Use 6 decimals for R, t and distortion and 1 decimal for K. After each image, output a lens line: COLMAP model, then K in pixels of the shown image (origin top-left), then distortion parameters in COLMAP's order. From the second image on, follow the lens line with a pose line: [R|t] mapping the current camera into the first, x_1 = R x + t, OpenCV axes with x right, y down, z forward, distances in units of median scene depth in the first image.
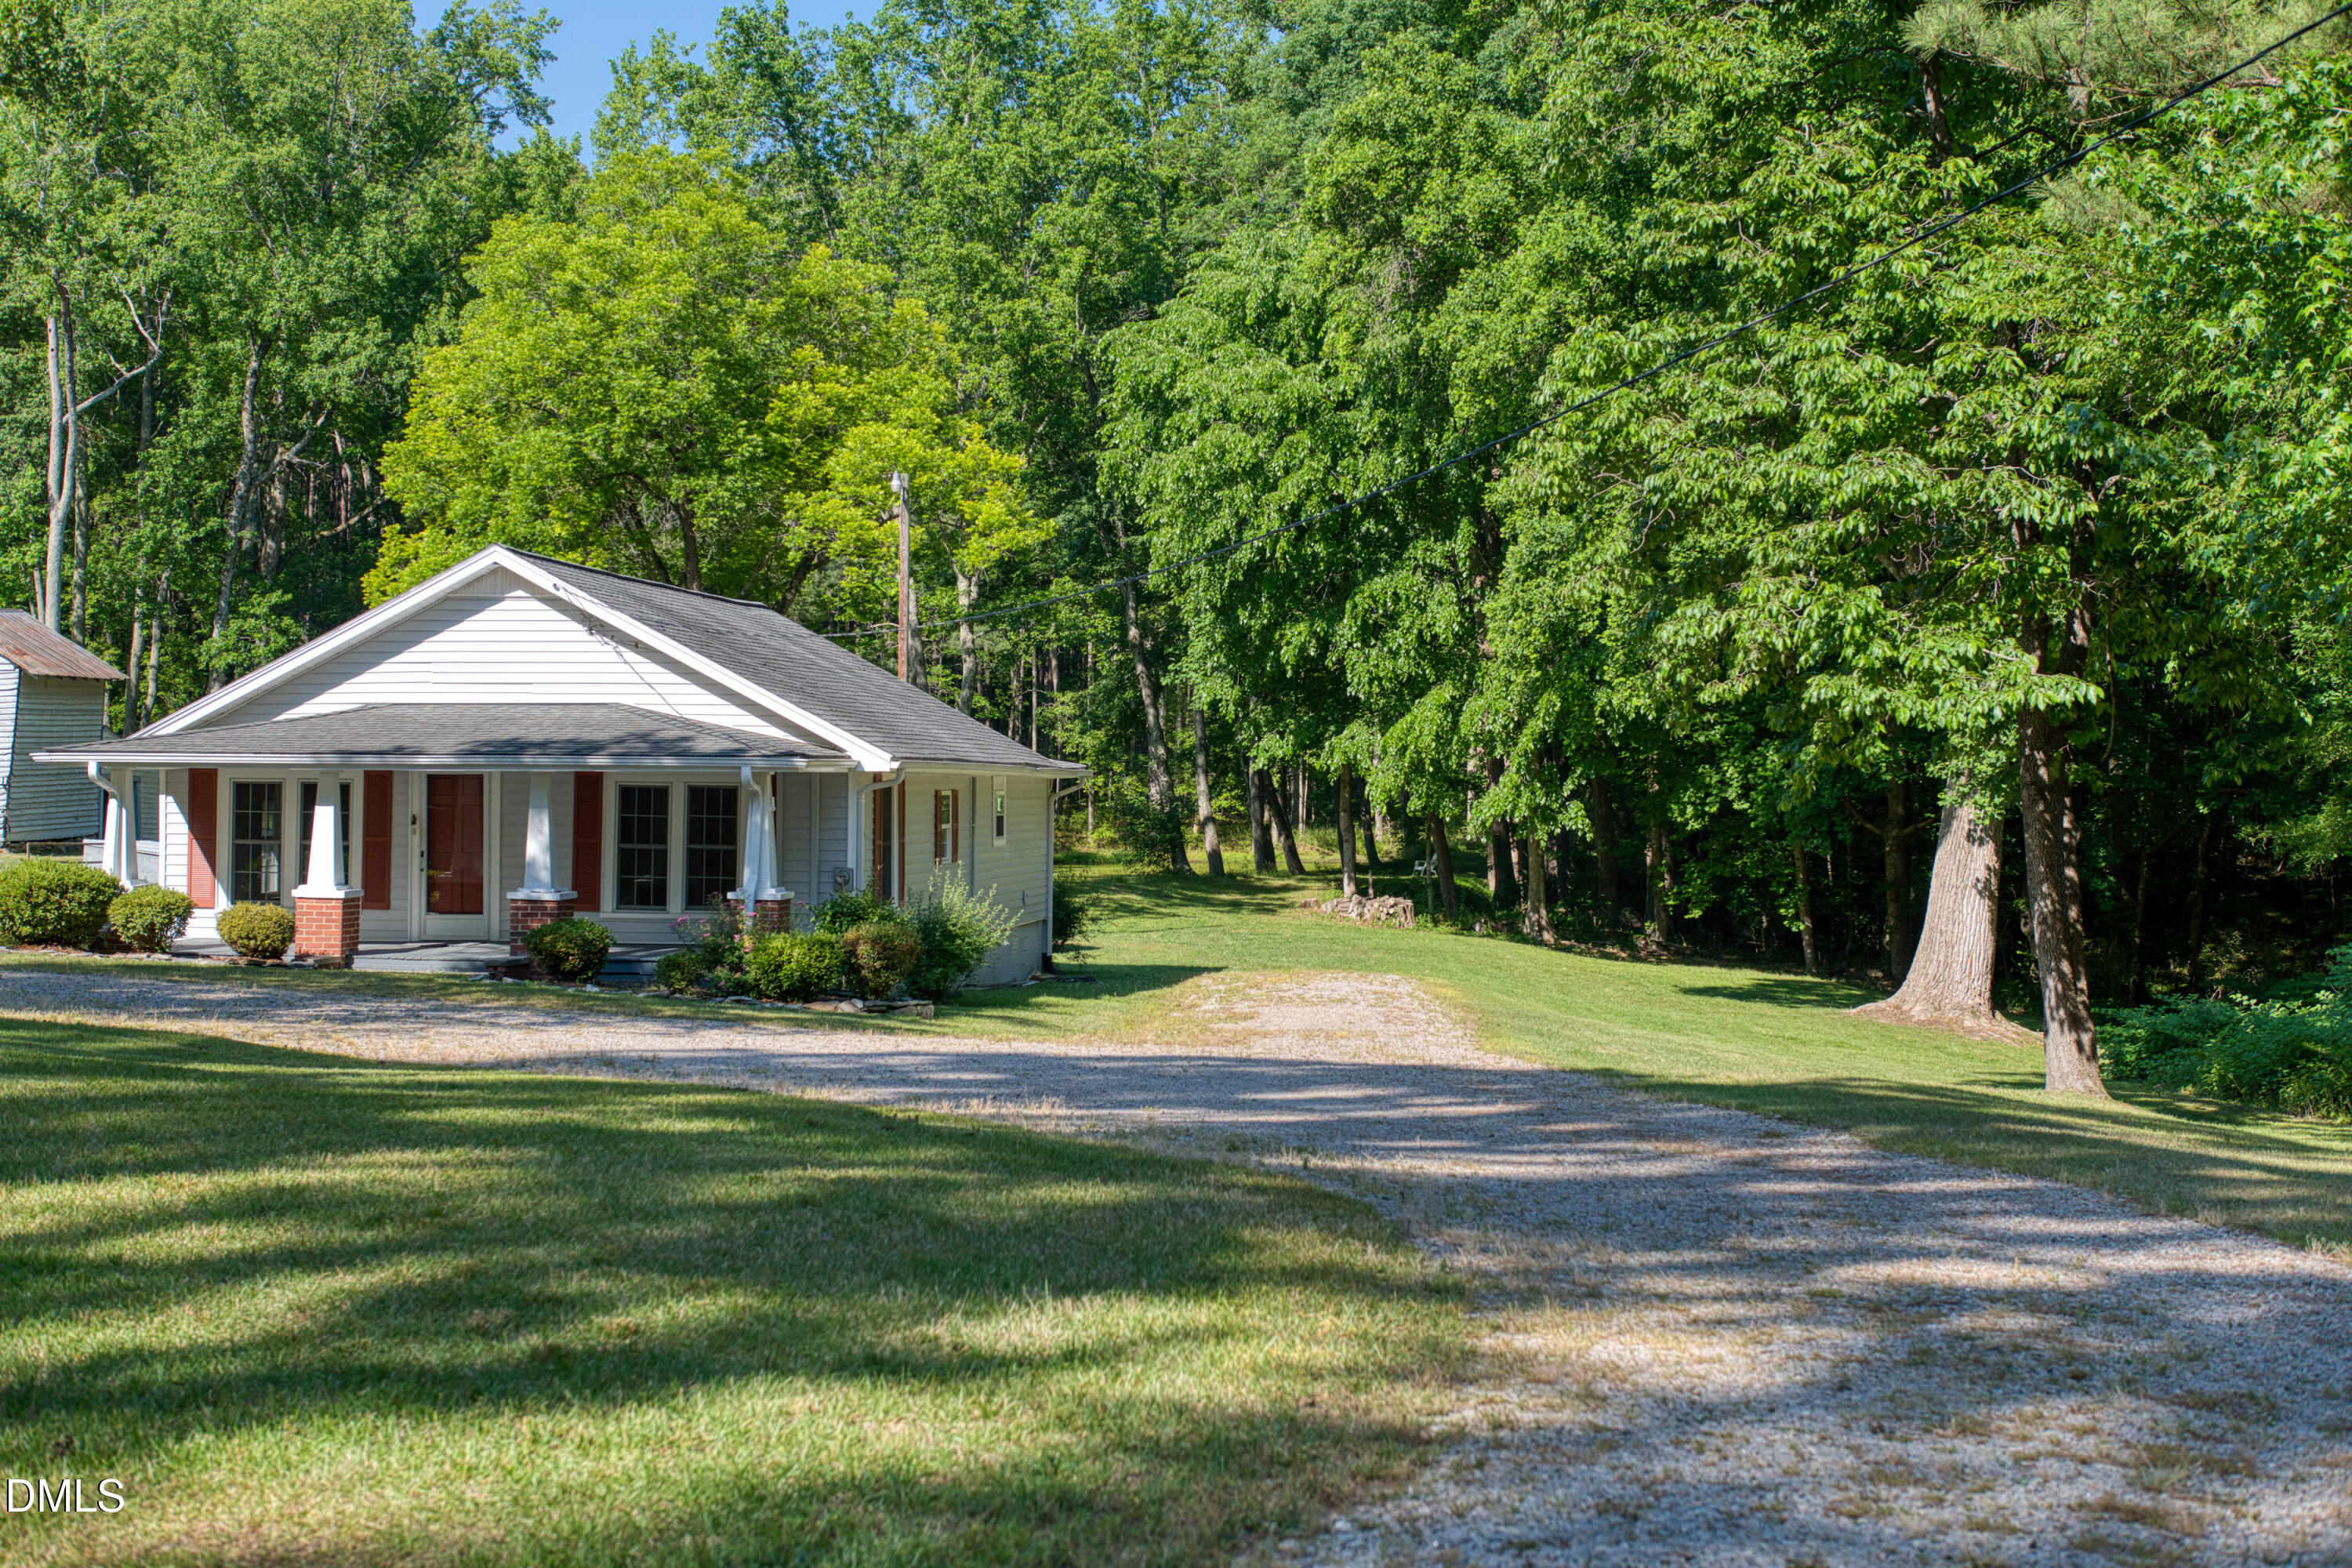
lens RADIAL K [[3221.8, 0, 1174.7], [0, 3221.8, 785.7], [0, 0, 1]] dist [-0.097002, 0.000000]
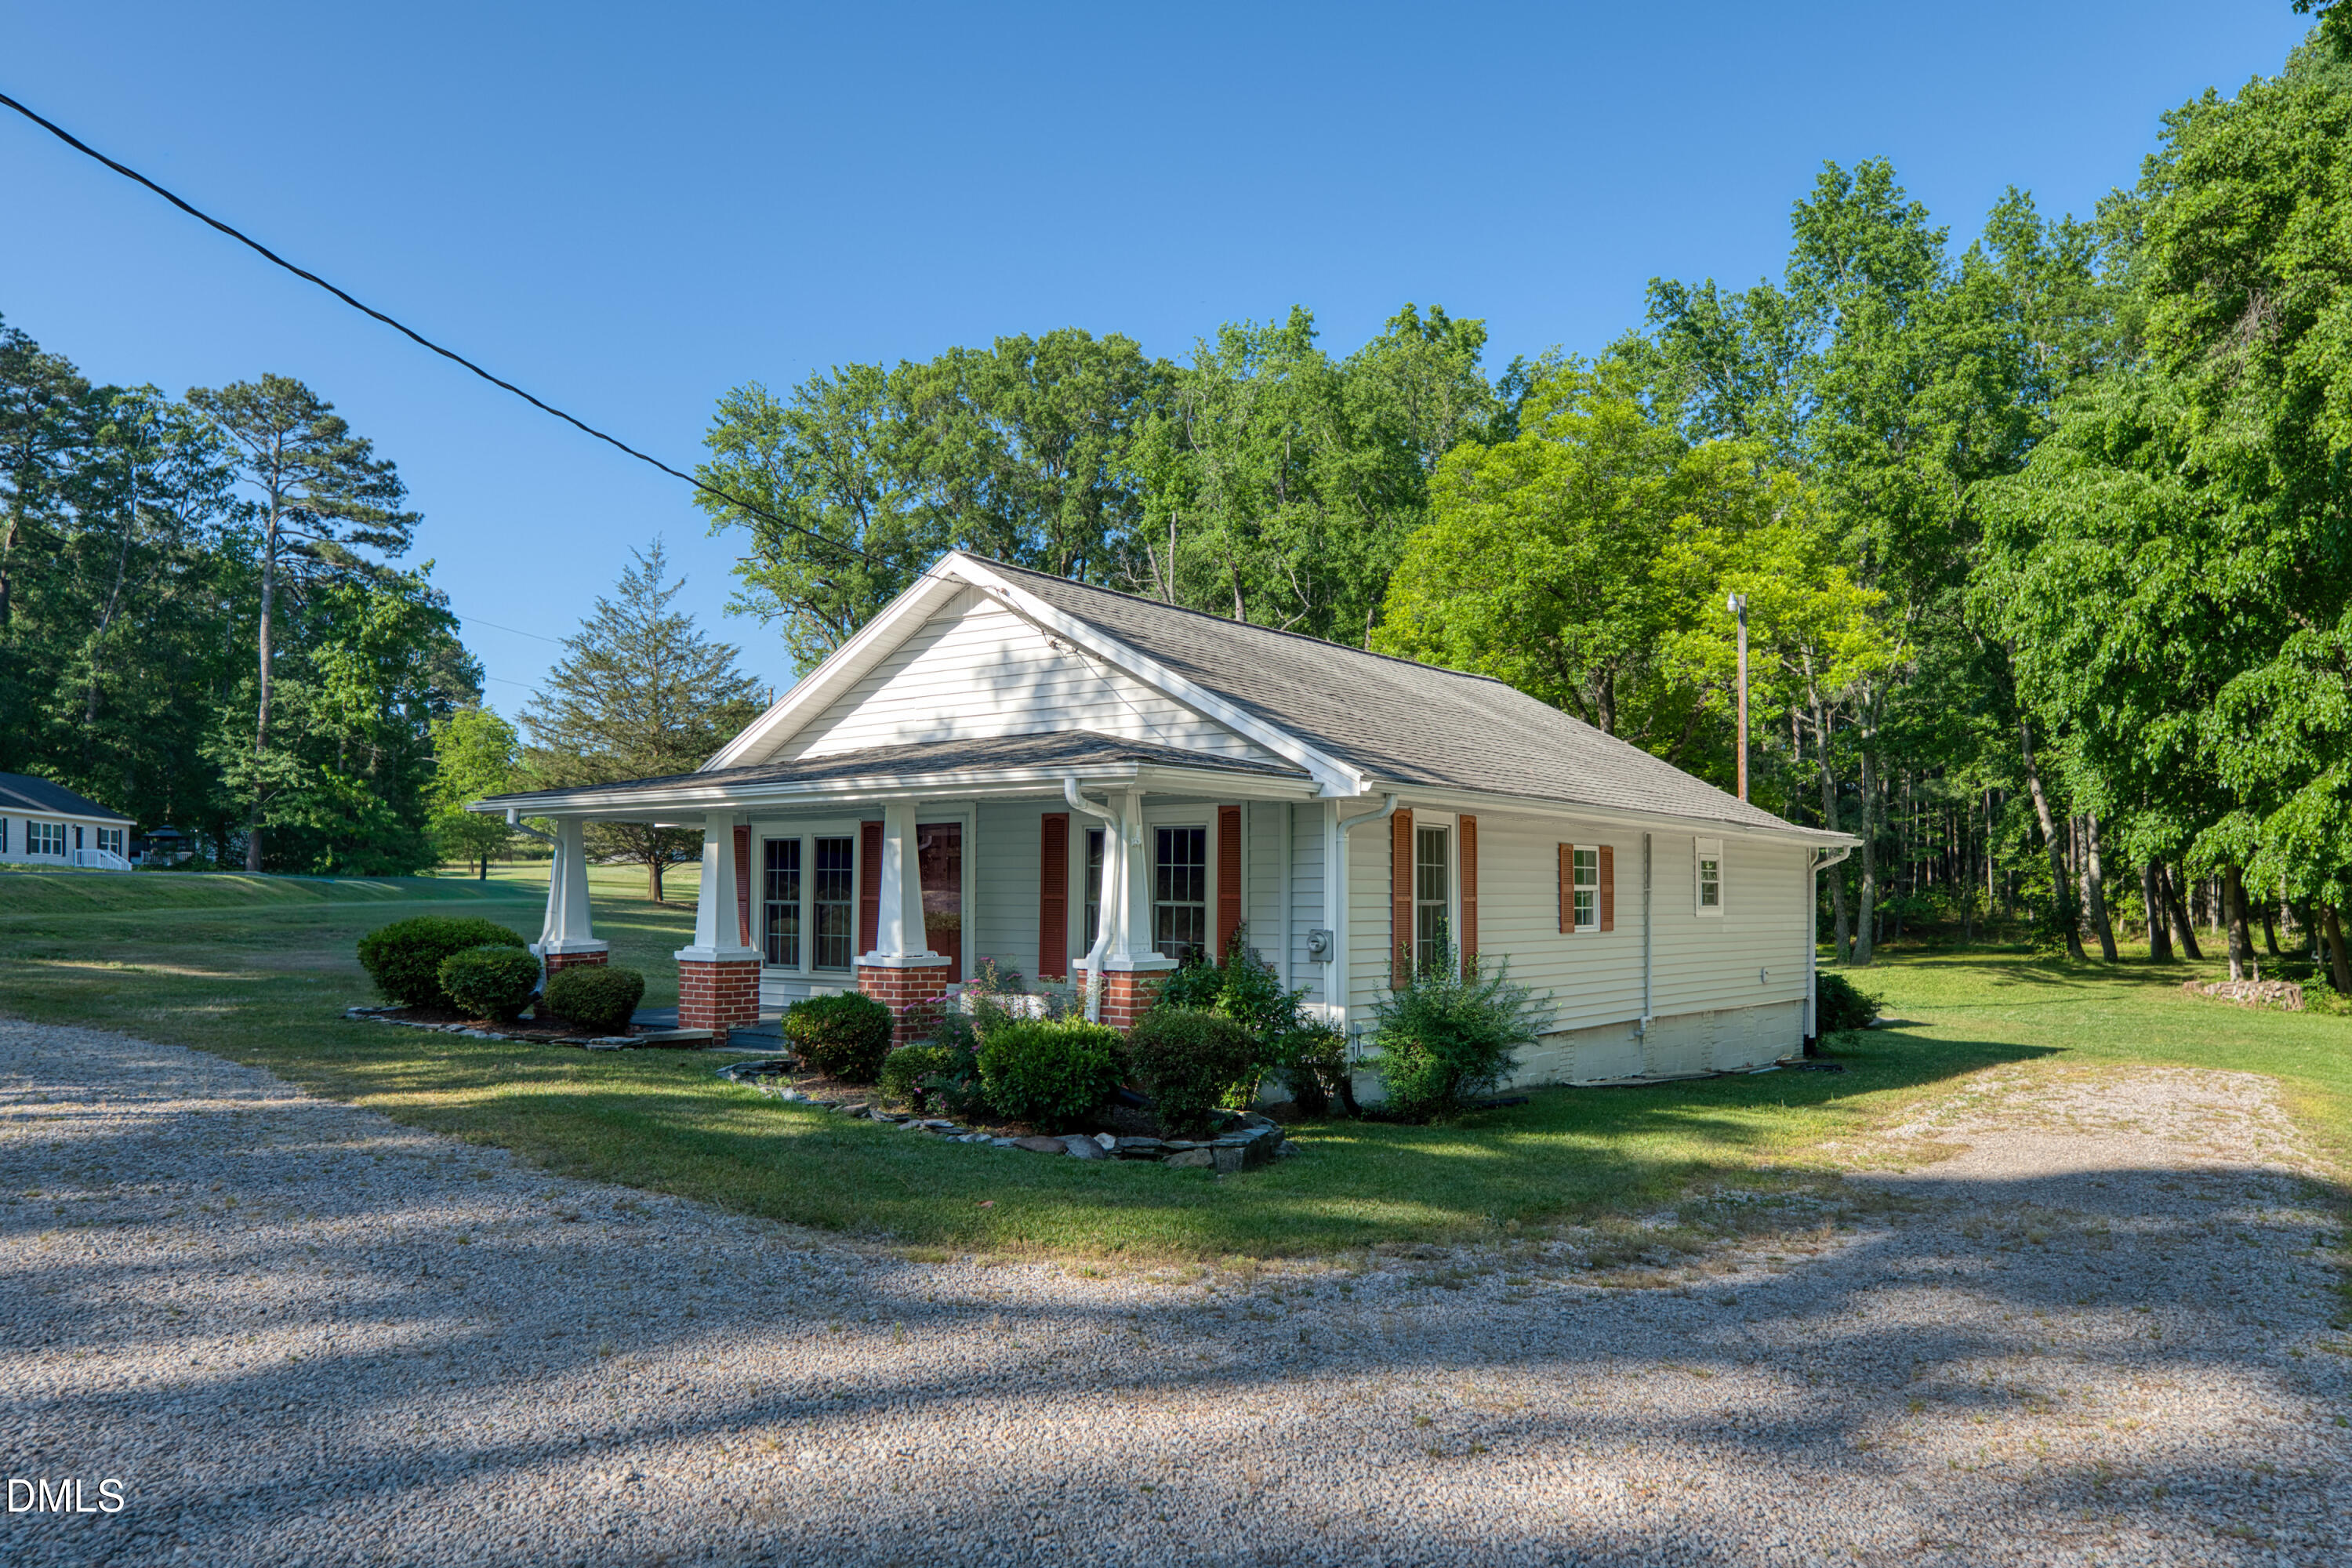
lens RADIAL K [[1533.6, 0, 1299.5], [0, 1533.6, 867.5], [0, 0, 1]] dist [0.007202, -0.002298]
pose [[0.867594, -0.016497, -0.497000, 0.042504], [0.000733, 0.999491, -0.031898, 0.013801], [0.497273, 0.027310, 0.867164, 0.422567]]
